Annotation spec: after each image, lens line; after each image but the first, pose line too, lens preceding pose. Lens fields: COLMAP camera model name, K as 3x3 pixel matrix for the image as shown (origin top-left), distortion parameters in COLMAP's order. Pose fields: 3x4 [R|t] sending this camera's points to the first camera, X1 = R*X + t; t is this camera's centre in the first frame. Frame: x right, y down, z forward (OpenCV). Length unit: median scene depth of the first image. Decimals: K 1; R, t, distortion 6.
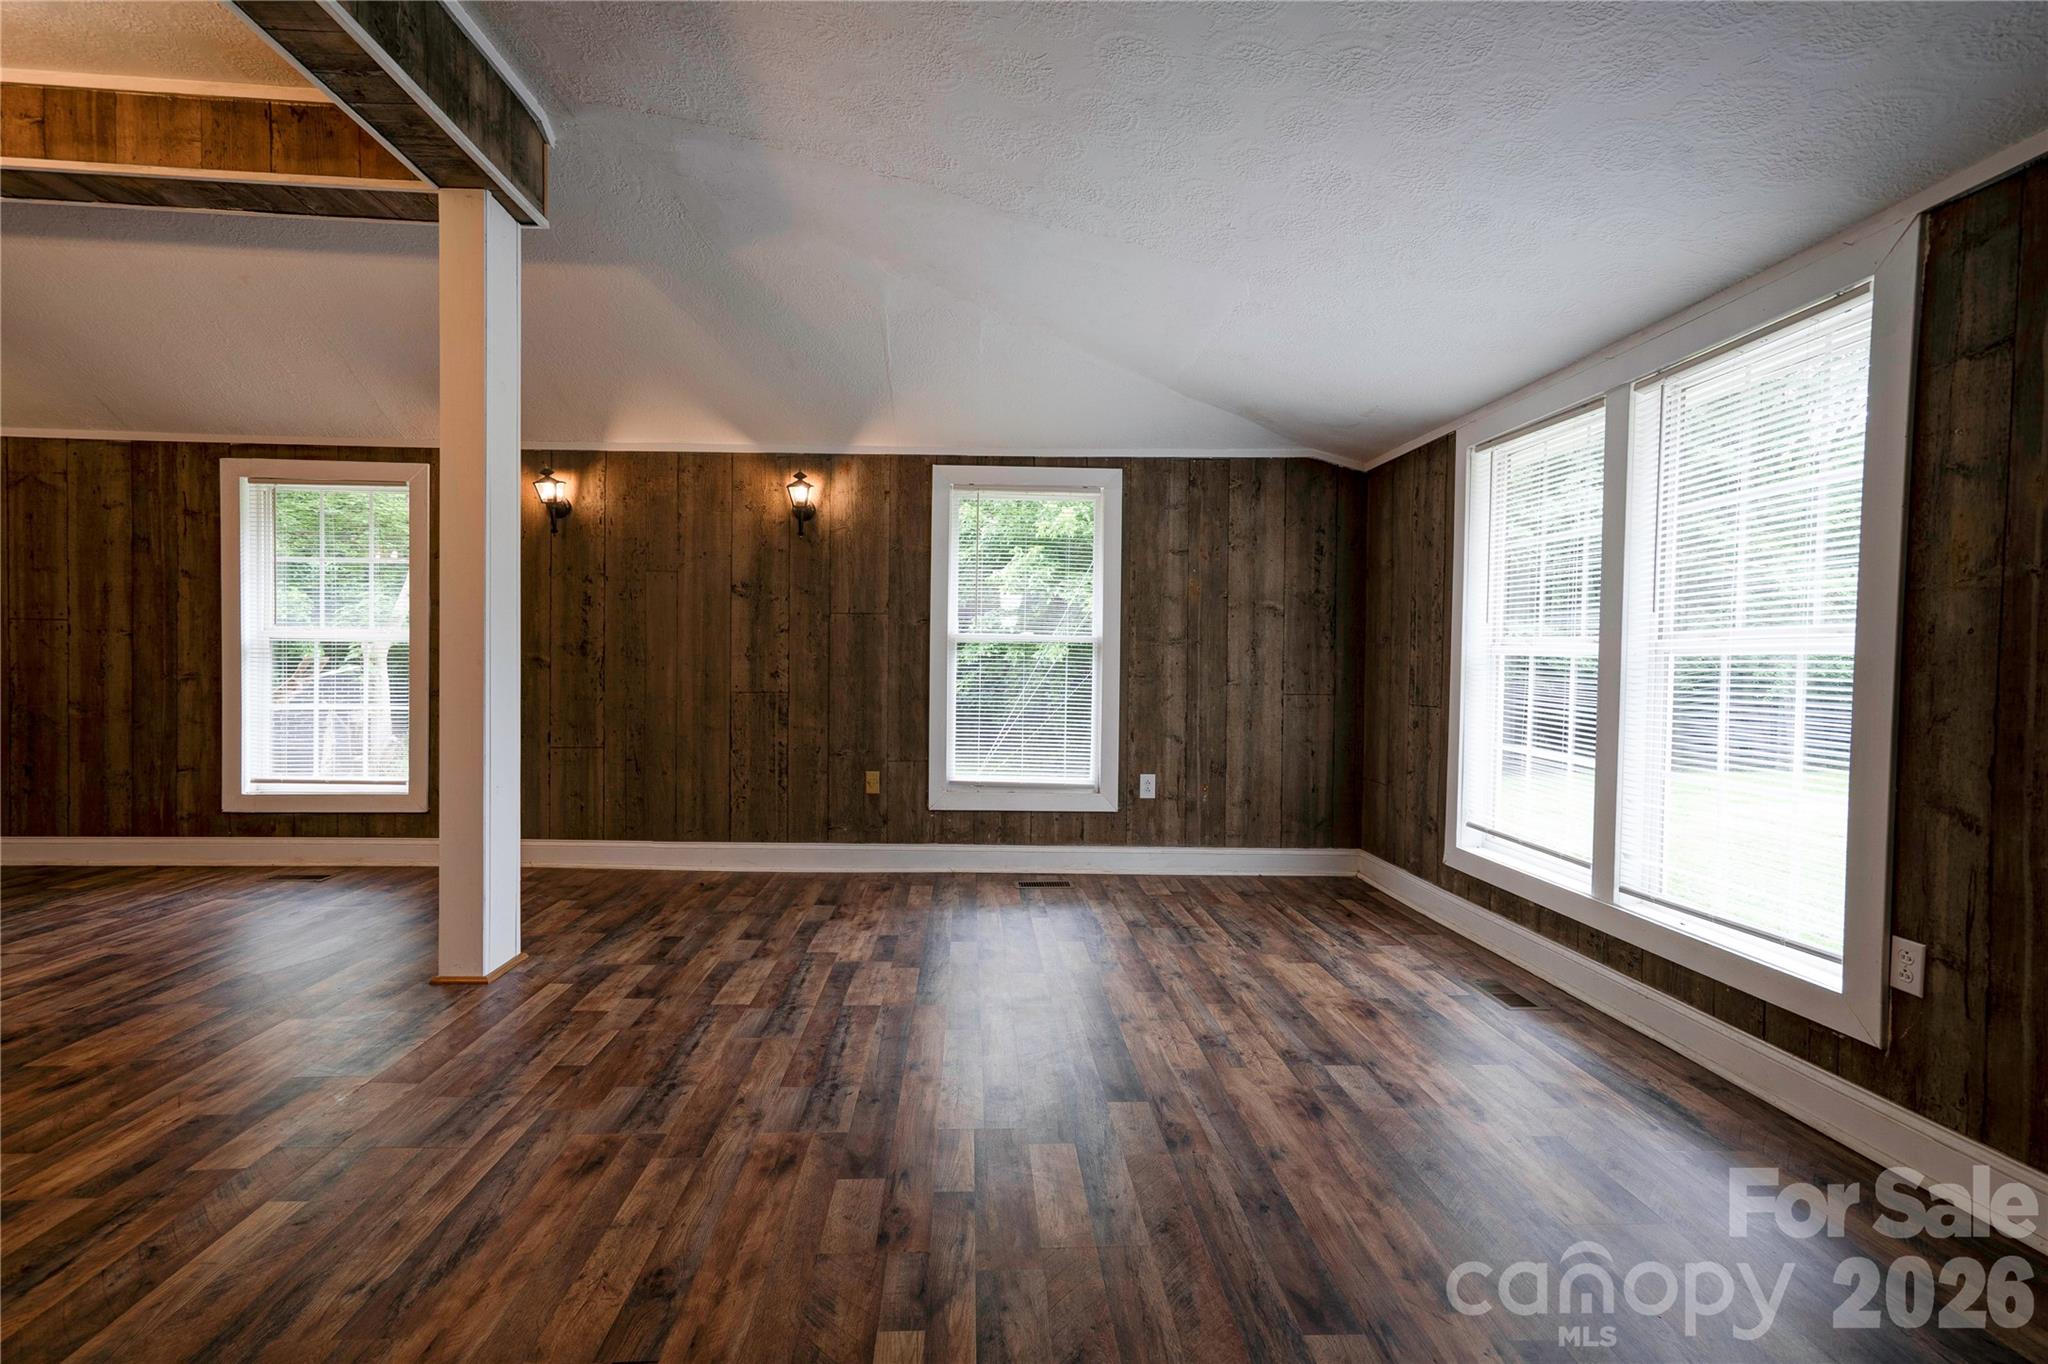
lens RADIAL K [[933.6, 0, 1018.0], [0, 933.6, 686.6], [0, 0, 1]] dist [0.009476, -0.000546]
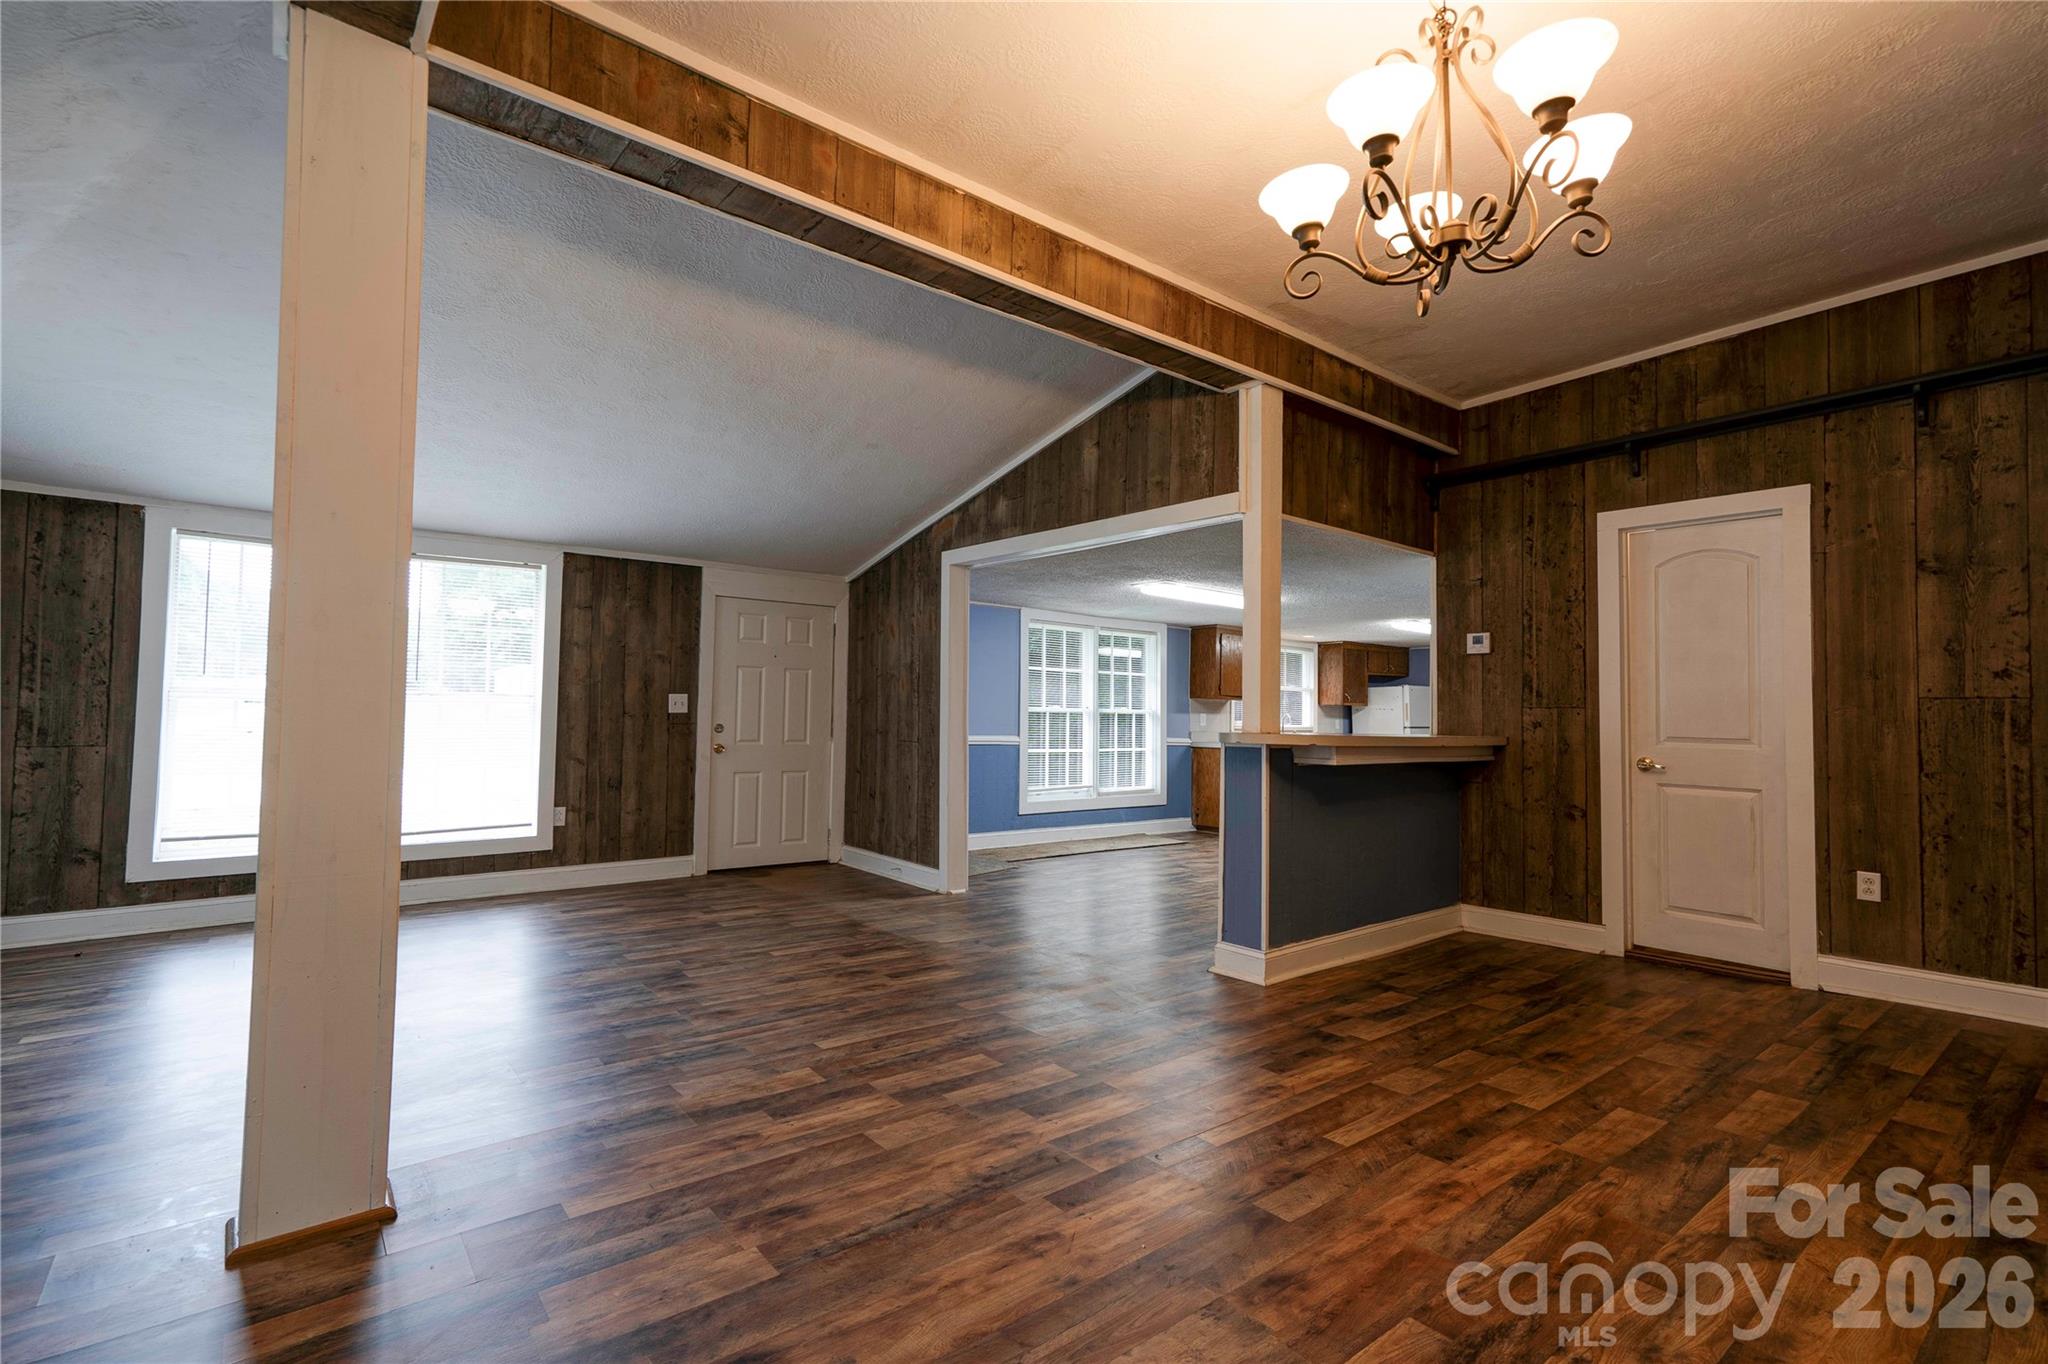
lens RADIAL K [[933.6, 0, 1028.3], [0, 933.6, 682.4], [0, 0, 1]] dist [0.009476, -0.000546]
pose [[-0.598702, 0.004618, 0.800959, -2.174081], [-0.002829, 0.999965, -0.007880, -0.088356], [-0.800967, -0.006984, -0.598668, 1.578976]]
